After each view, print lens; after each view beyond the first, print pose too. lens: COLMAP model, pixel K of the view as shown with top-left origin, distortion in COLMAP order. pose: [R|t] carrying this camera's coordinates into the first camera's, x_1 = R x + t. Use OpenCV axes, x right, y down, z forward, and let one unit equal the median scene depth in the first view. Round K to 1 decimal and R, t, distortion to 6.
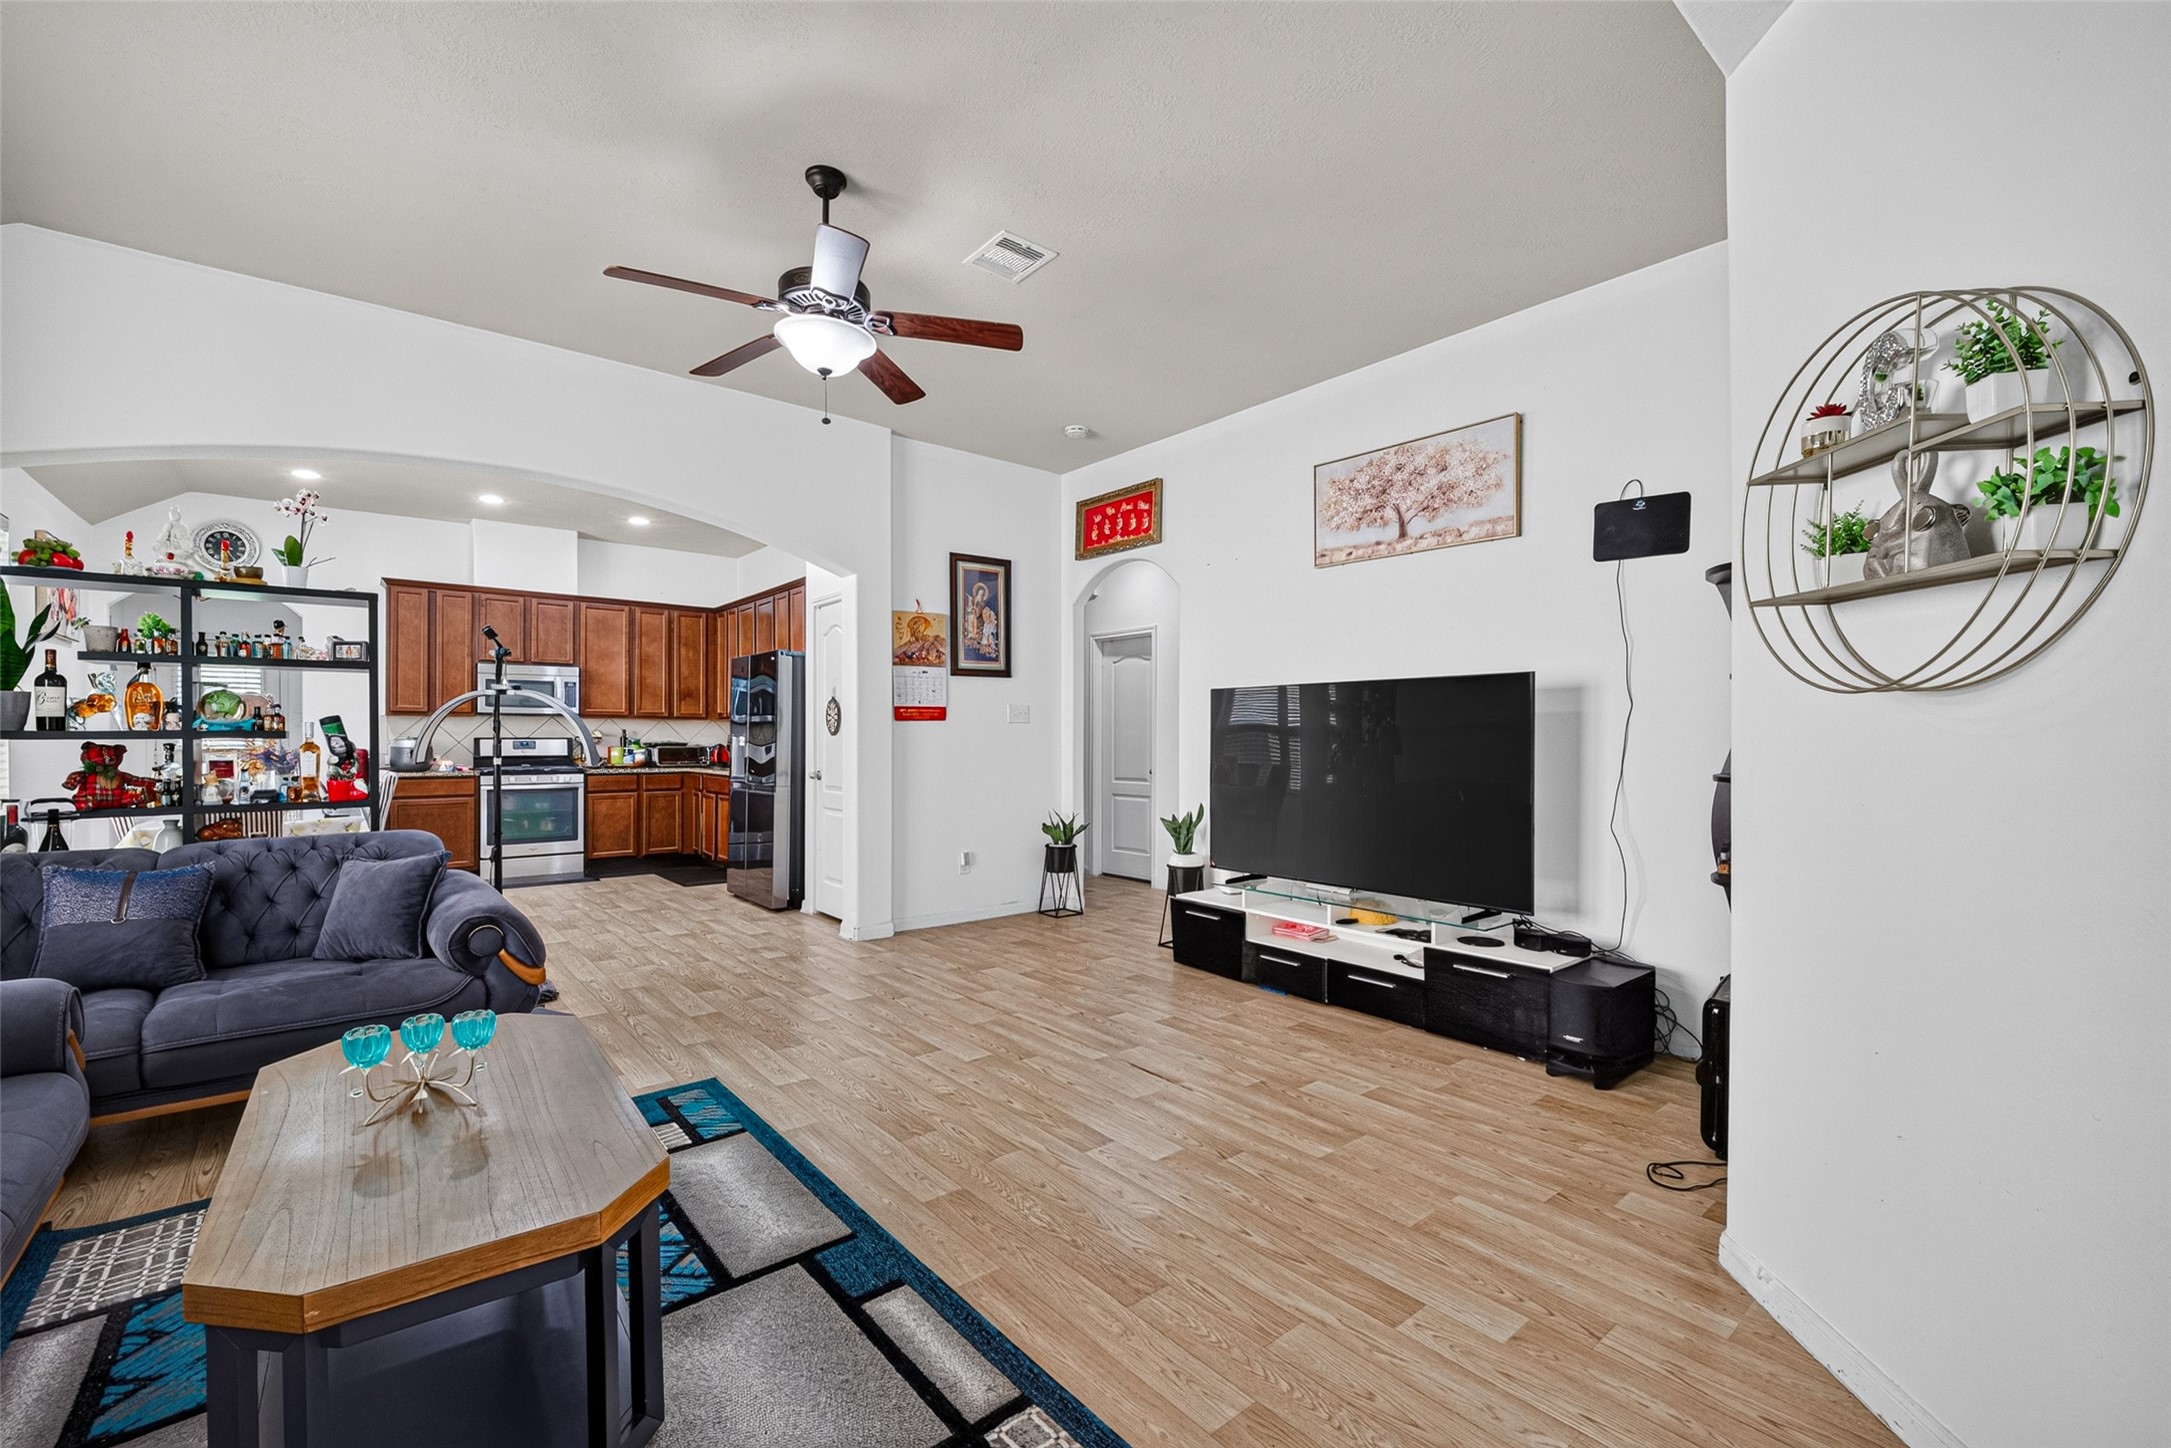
lens RADIAL K [[938.4, 0, 1117.2], [0, 938.4, 743.8], [0, 0, 1]] dist [-0.007069, -0.000737]
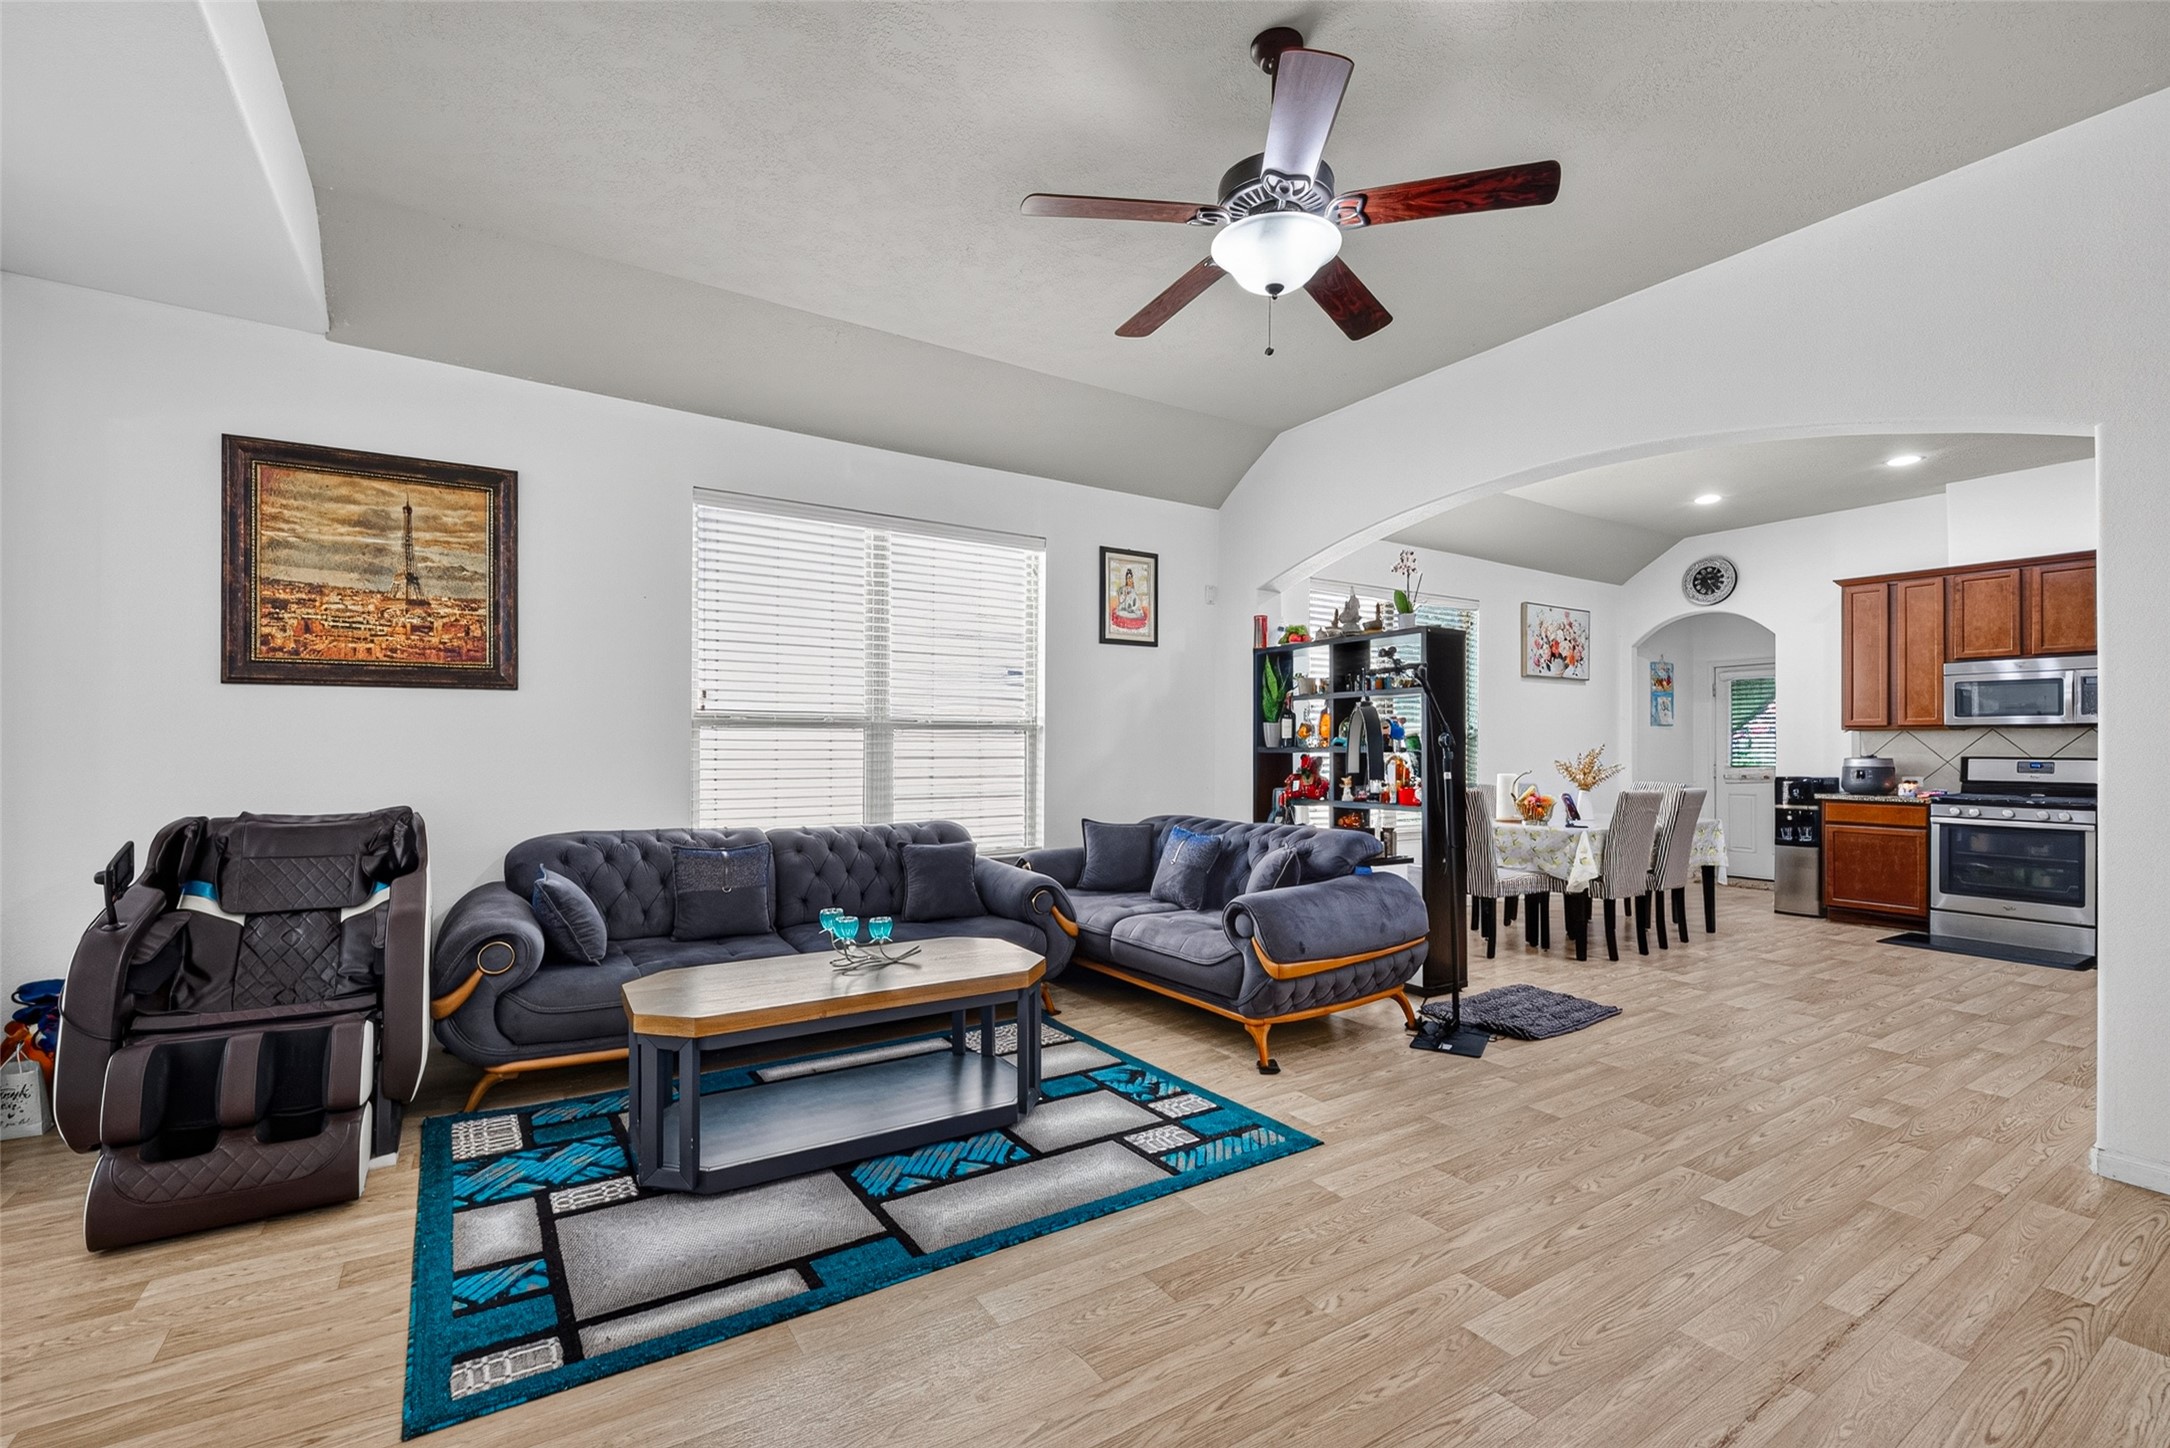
lens RADIAL K [[904.0, 0, 1071.4], [0, 904.0, 741.9], [0, 0, 1]] dist [-0.005745, -0.004208]
pose [[-0.157922, -0.013480, -0.987360, 0.179199], [-0.013771, 0.999840, -0.011448, -0.000246], [0.987356, 0.011789, -0.158082, 0.370172]]
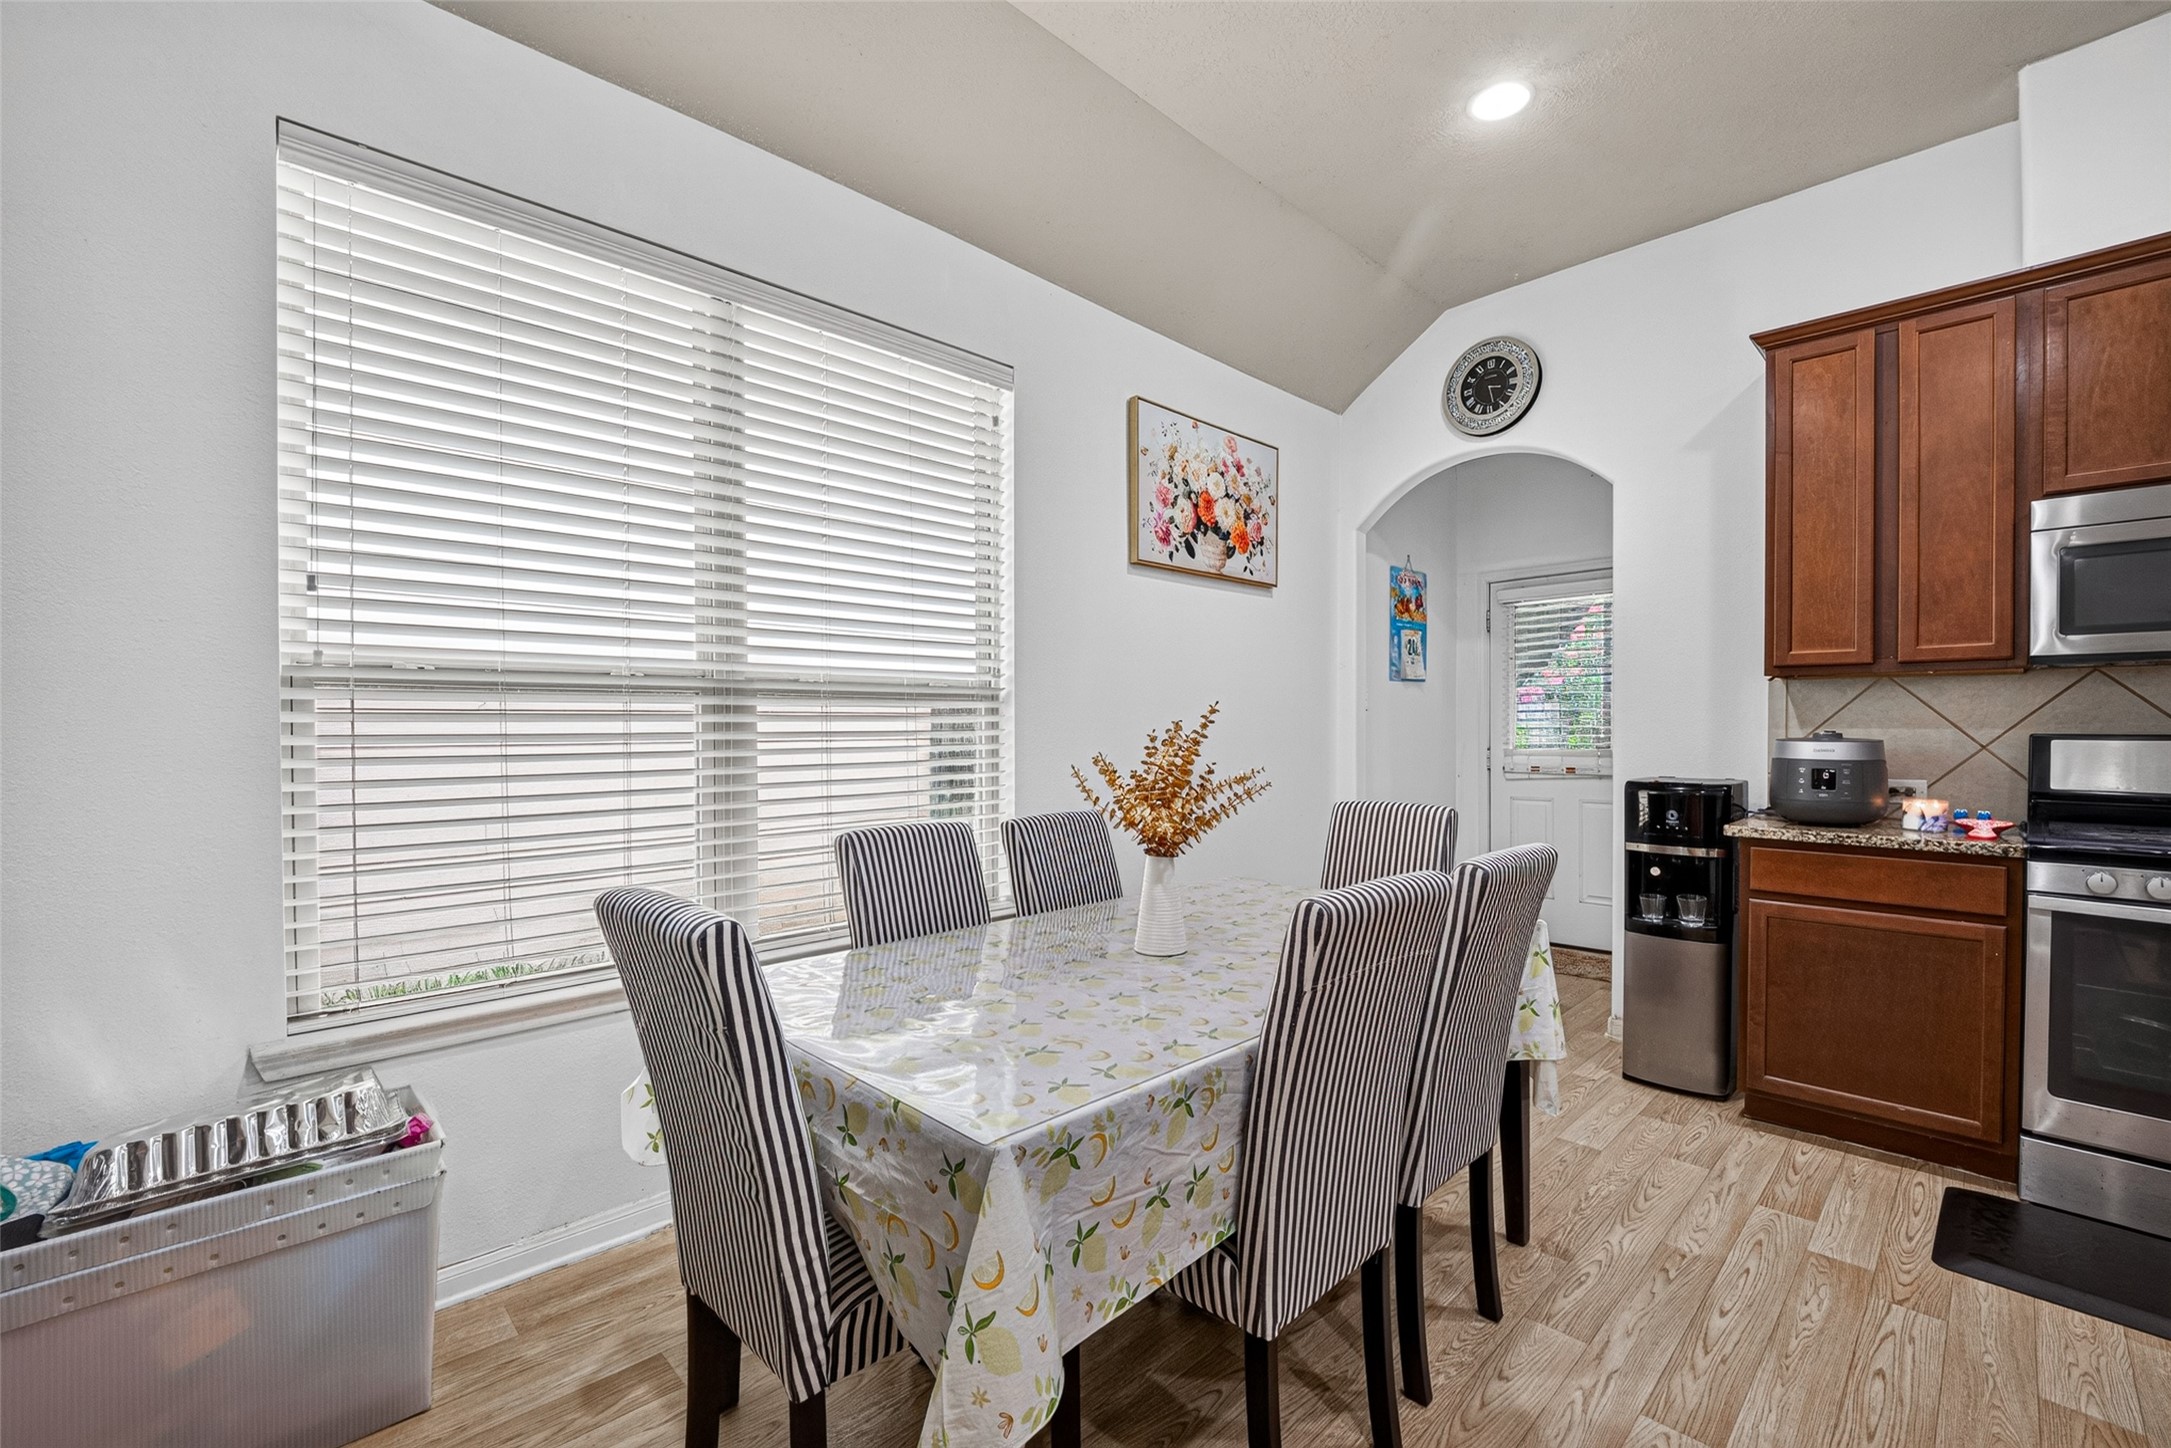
lens RADIAL K [[904.4, 0, 1090.5], [0, 904.4, 736.9], [0, 0, 1]] dist [-0.005745, -0.004208]
pose [[0.071858, 0.007588, -0.997386, -0.385478], [-0.006249, 0.999955, 0.007157, -0.006161], [0.997395, 0.005719, 0.071902, 0.631023]]
